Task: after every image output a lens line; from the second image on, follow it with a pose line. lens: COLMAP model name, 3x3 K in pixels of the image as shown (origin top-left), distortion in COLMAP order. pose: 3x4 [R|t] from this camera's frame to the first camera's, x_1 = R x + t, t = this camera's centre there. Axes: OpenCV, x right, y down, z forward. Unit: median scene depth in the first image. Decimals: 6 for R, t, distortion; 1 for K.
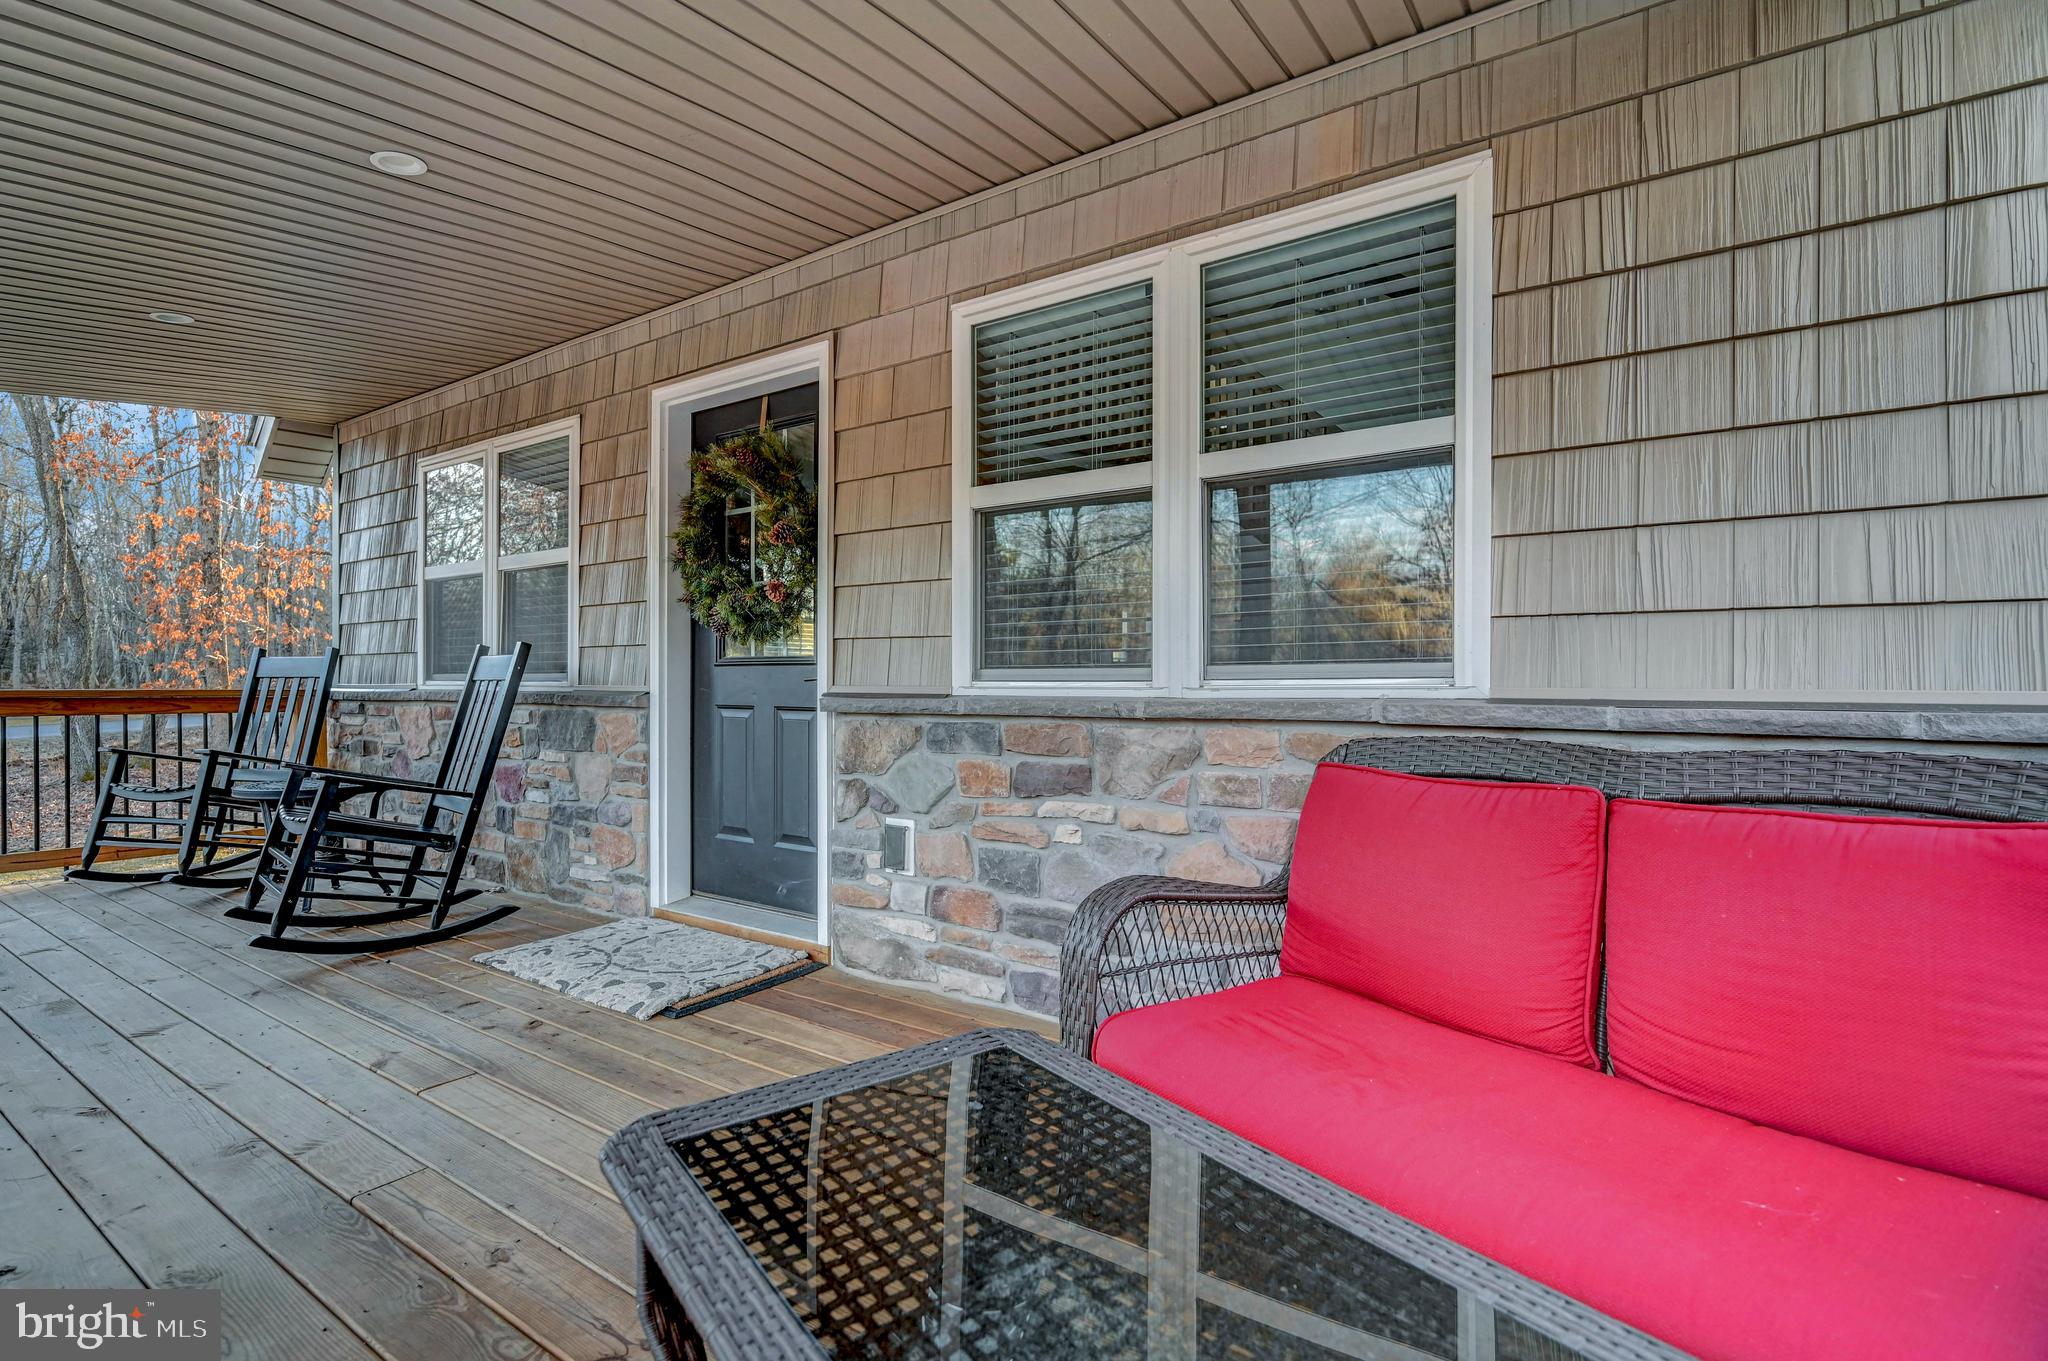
lens RADIAL K [[911.9, 0, 1026.4], [0, 911.9, 676.6], [0, 0, 1]] dist [0.001967, 0.000020]
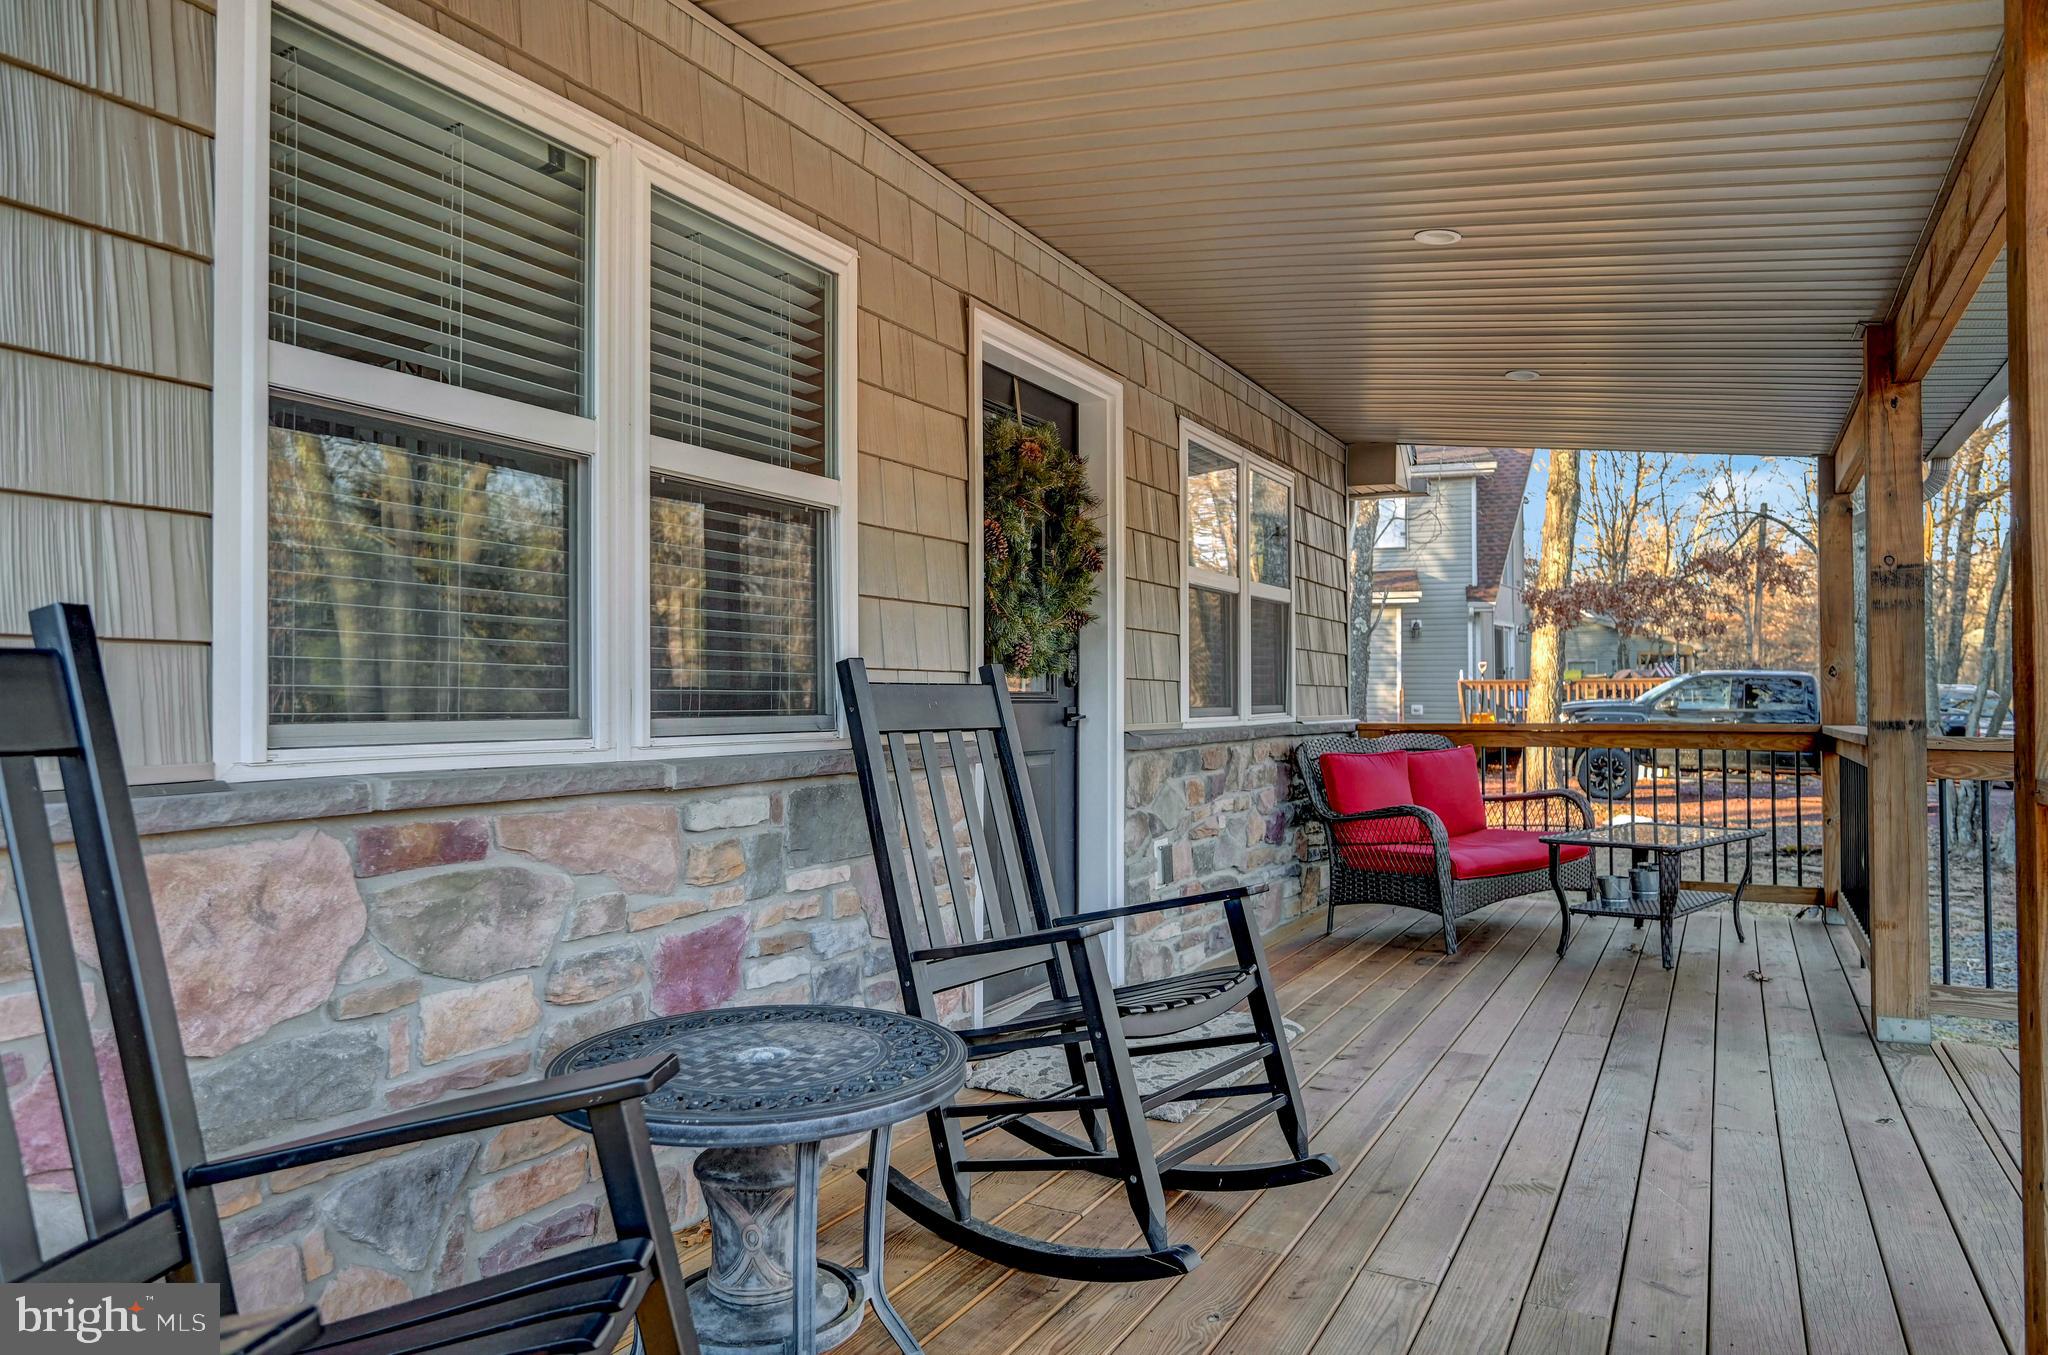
lens RADIAL K [[1281.0, 0, 1024.0], [0, 1281.0, 677.5], [0, 0, 1]] dist [-0.000139, -0.000214]
pose [[-0.081304, 0.022613, 0.996433, -1.796821], [0.005555, 0.999737, -0.022235, -0.012151], [-0.996674, 0.003727, -0.081409, 1.357865]]
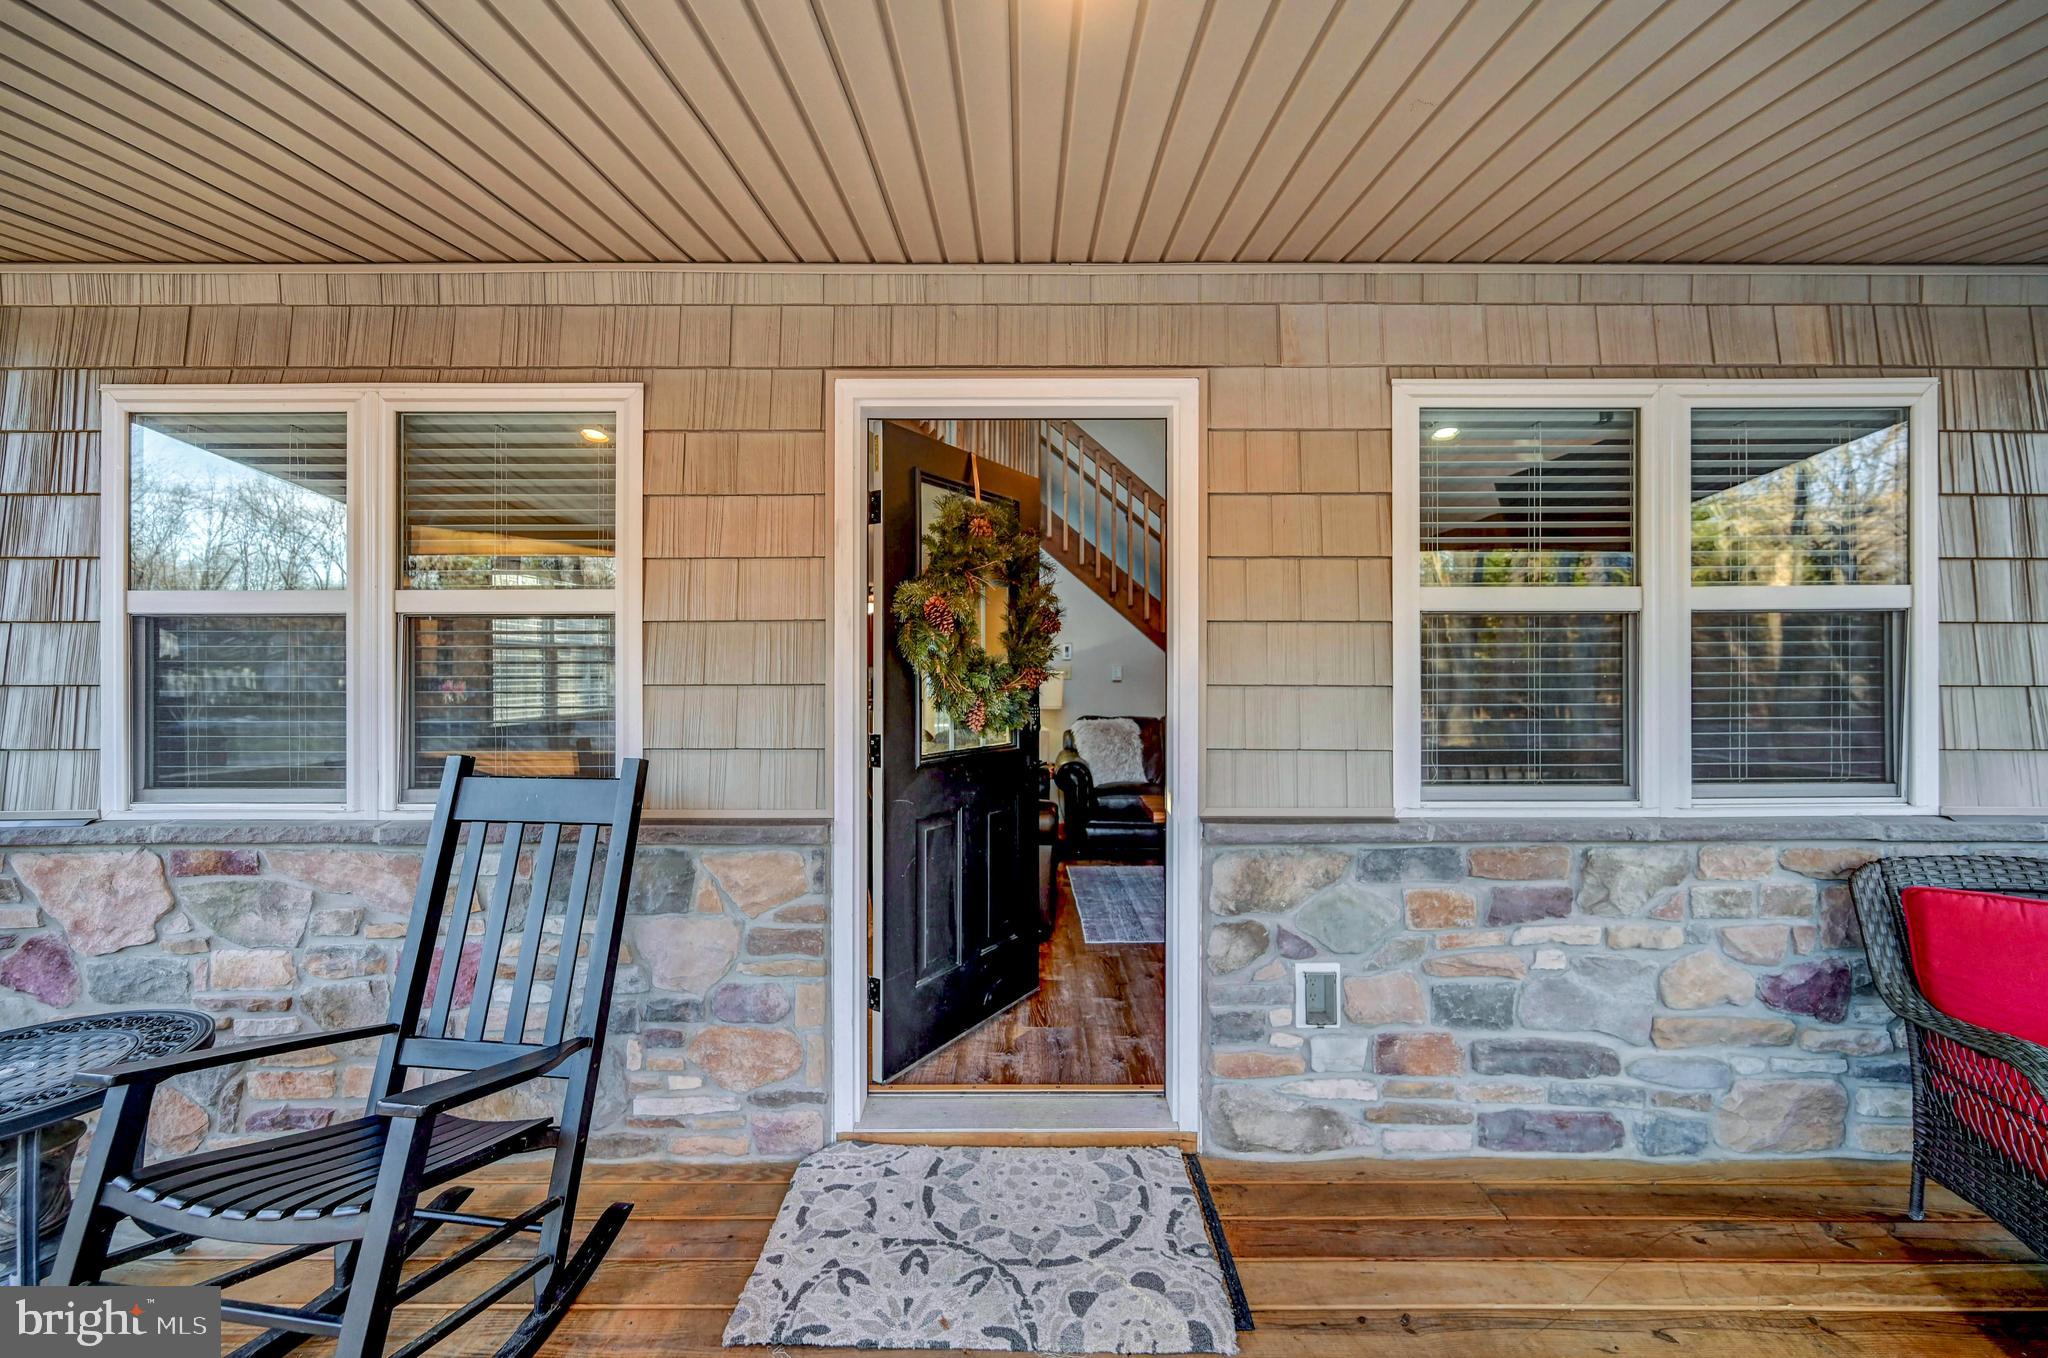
lens RADIAL K [[812.6, 0, 1024.5], [0, 812.6, 683.4], [0, 0, 1]] dist [0.001051, 0.000069]
pose [[0.834123, -0.000112, 0.551578, -0.821018], [-0.000504, 0.999999, 0.000965, -0.111427], [-0.551578, -0.001083, 0.834123, 0.538197]]
